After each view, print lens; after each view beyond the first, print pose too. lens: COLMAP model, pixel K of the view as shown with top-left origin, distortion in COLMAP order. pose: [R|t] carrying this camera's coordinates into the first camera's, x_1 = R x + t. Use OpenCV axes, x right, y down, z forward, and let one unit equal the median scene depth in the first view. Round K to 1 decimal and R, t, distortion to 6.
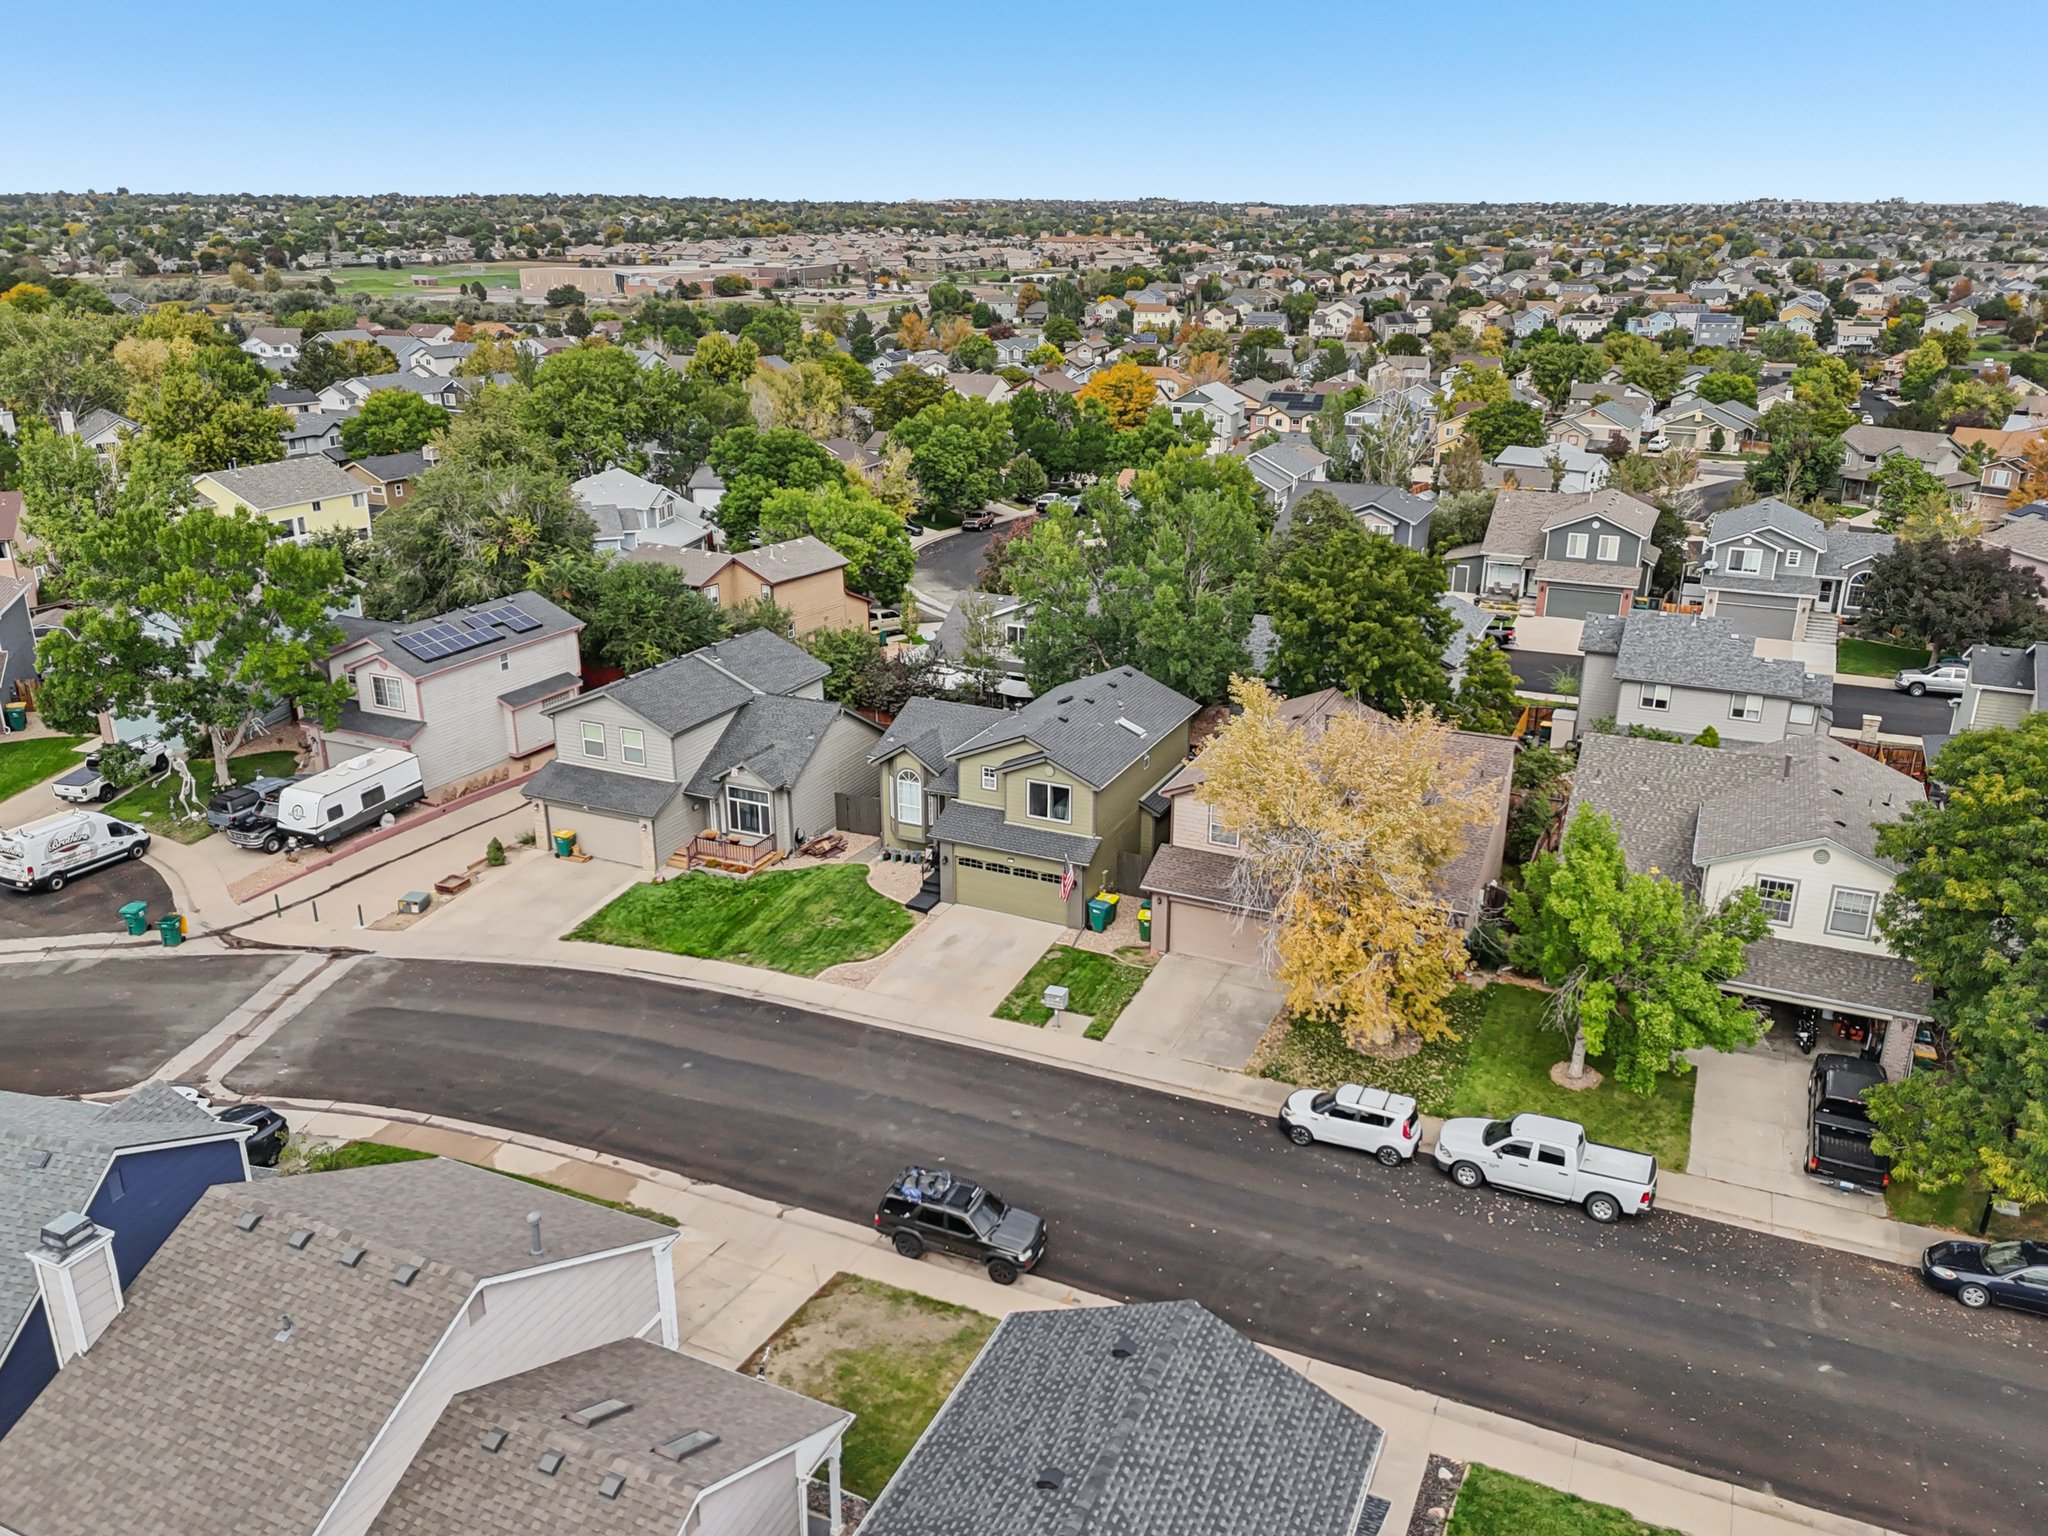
lens RADIAL K [[1489.6, 0, 1024.0], [0, 1489.6, 768.0], [0, 0, 1]] dist [0.084440, -0.116723]
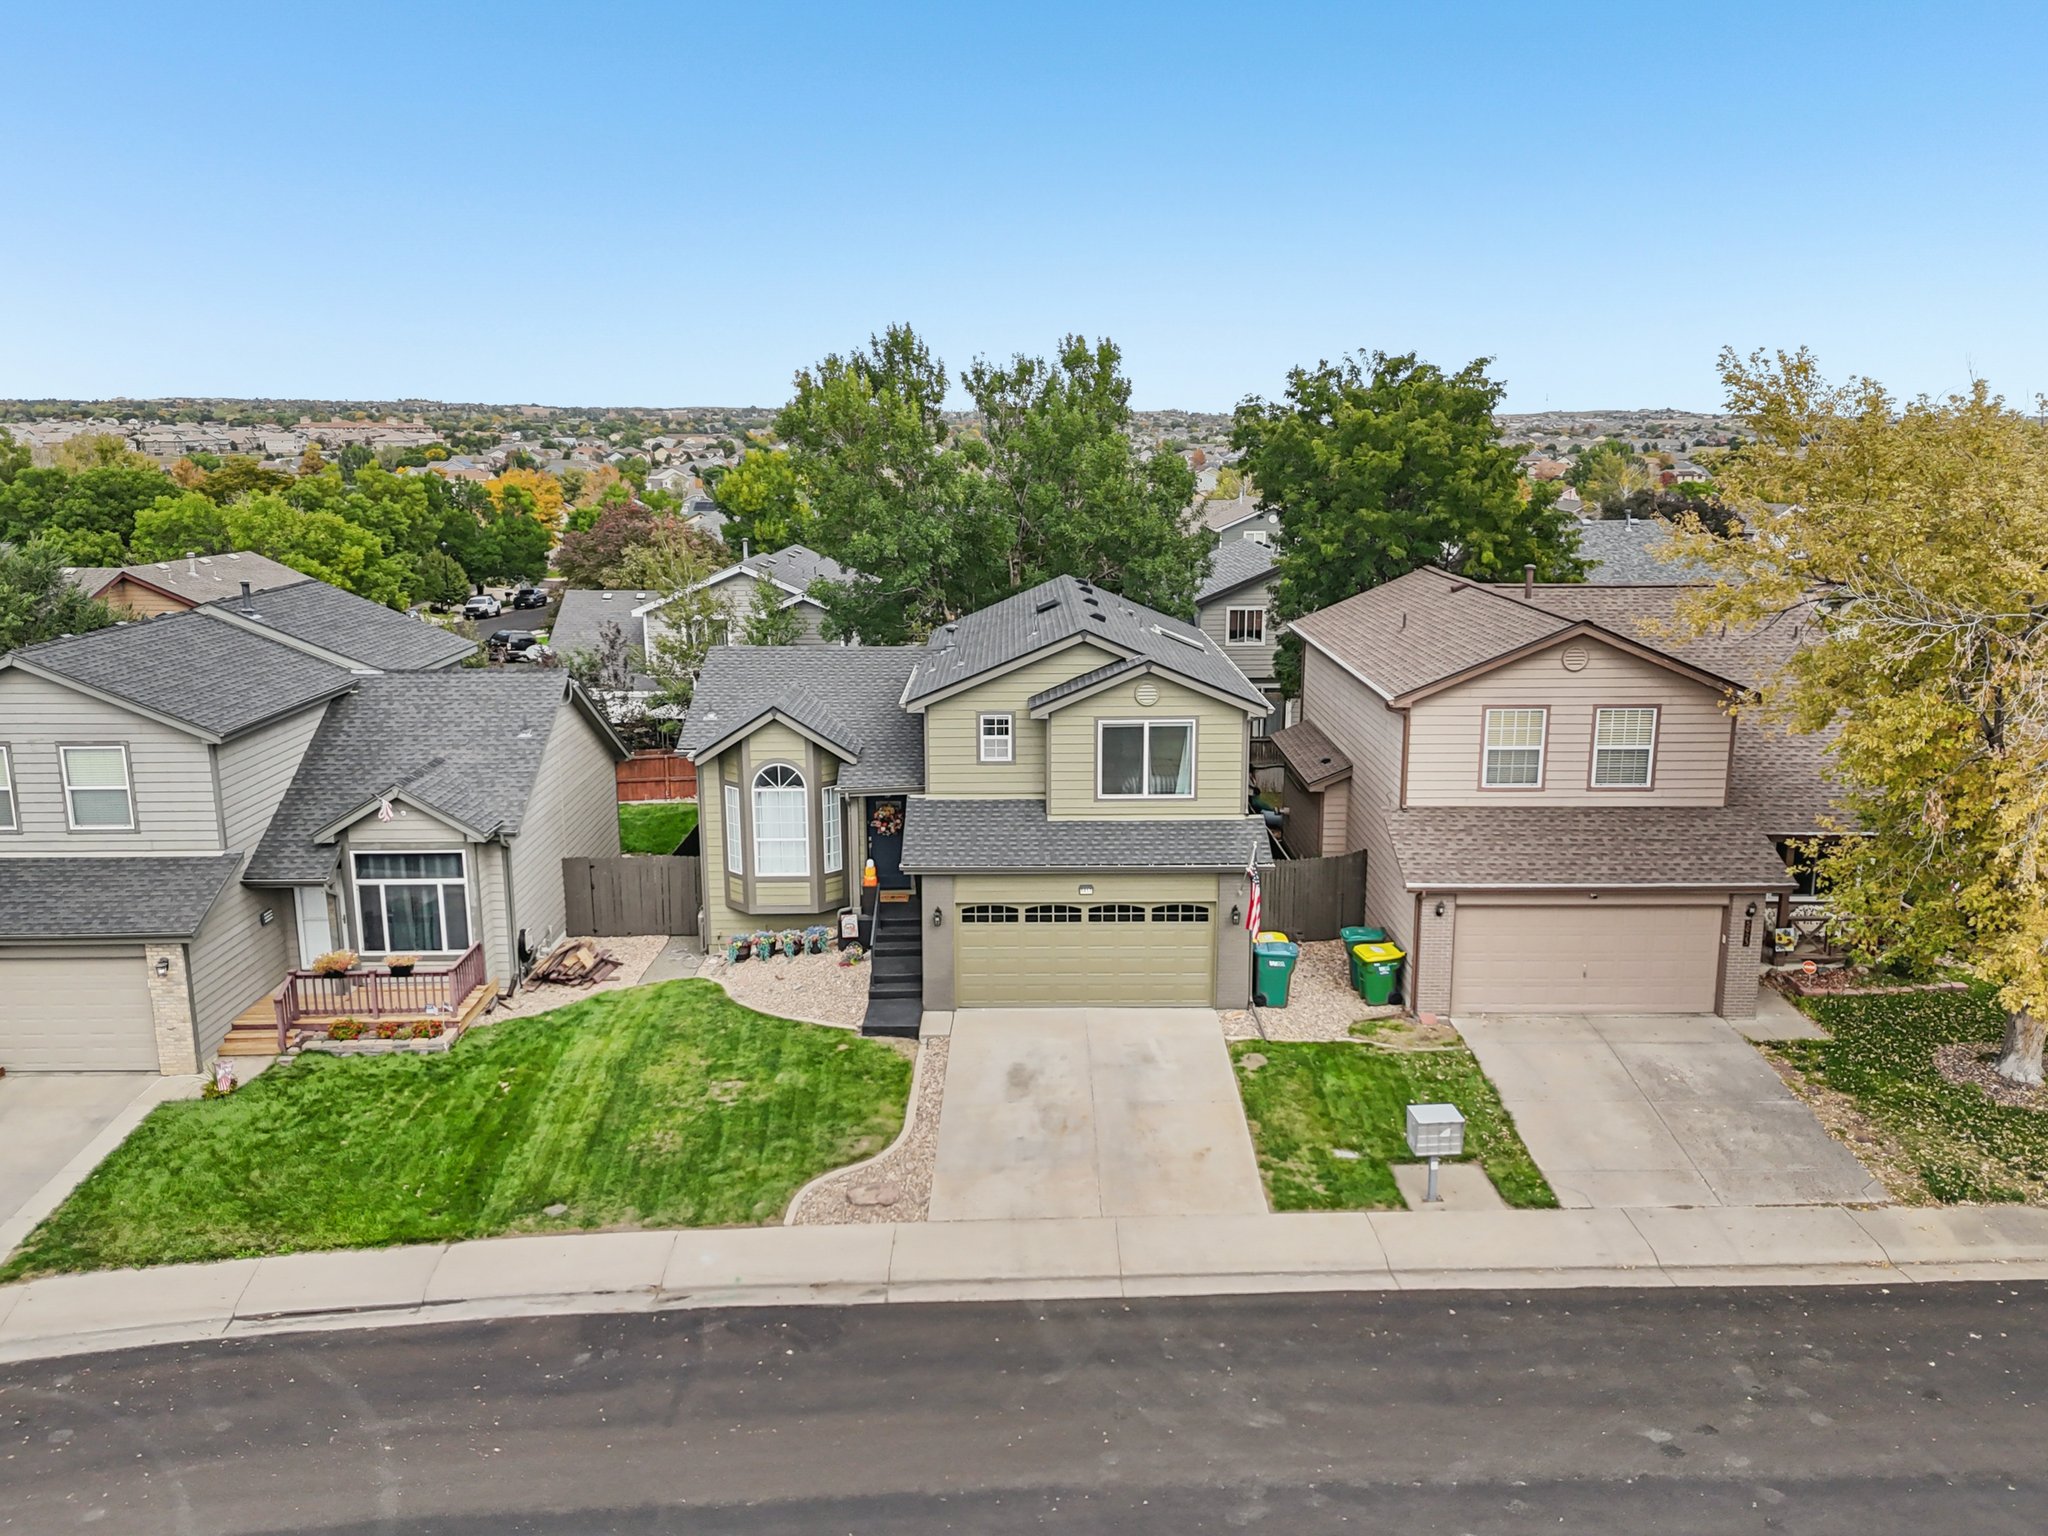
lens RADIAL K [[1489.6, 0, 1024.0], [0, 1489.6, 768.0], [0, 0, 1]] dist [0.084440, -0.116723]
pose [[0.895971, -0.095801, 0.433657, -0.216579], [0.150483, 0.984182, -0.093490, 0.060328], [-0.417841, 0.149023, 0.896215, 0.524376]]
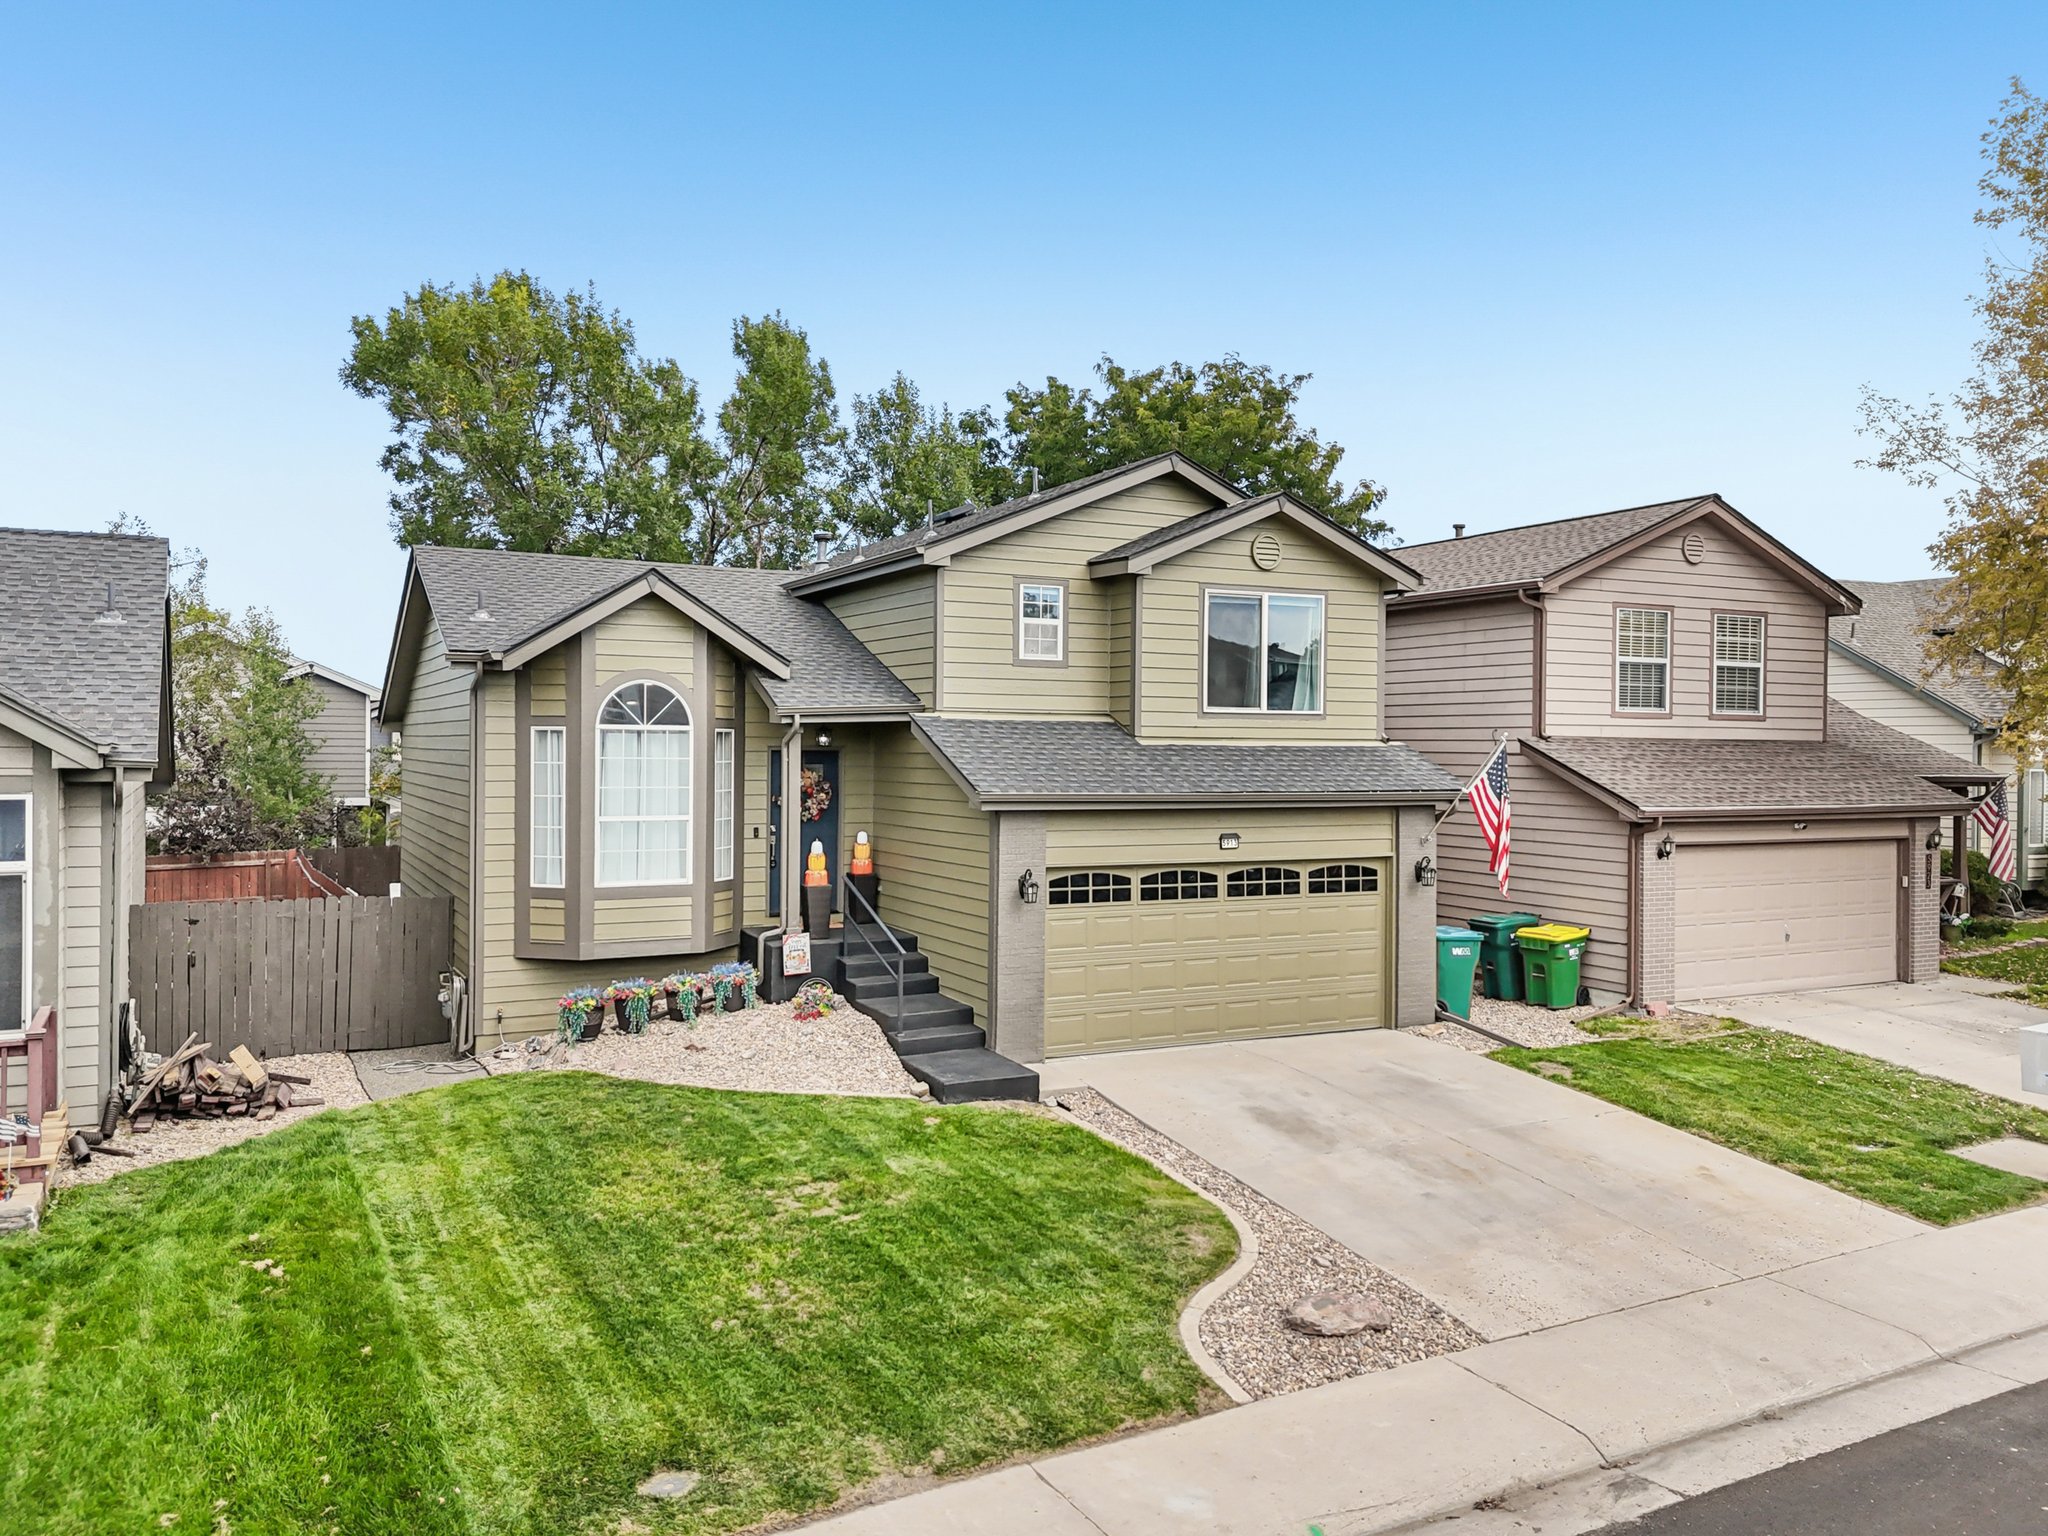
lens RADIAL K [[1489.6, 0, 1024.0], [0, 1489.6, 768.0], [0, 0, 1]] dist [0.084440, -0.116723]
pose [[0.600212, -0.005830, 0.799819, -0.256665], [0.260260, 0.946978, -0.188405, 0.087218], [-0.756313, 0.321244, 0.569906, 0.789422]]
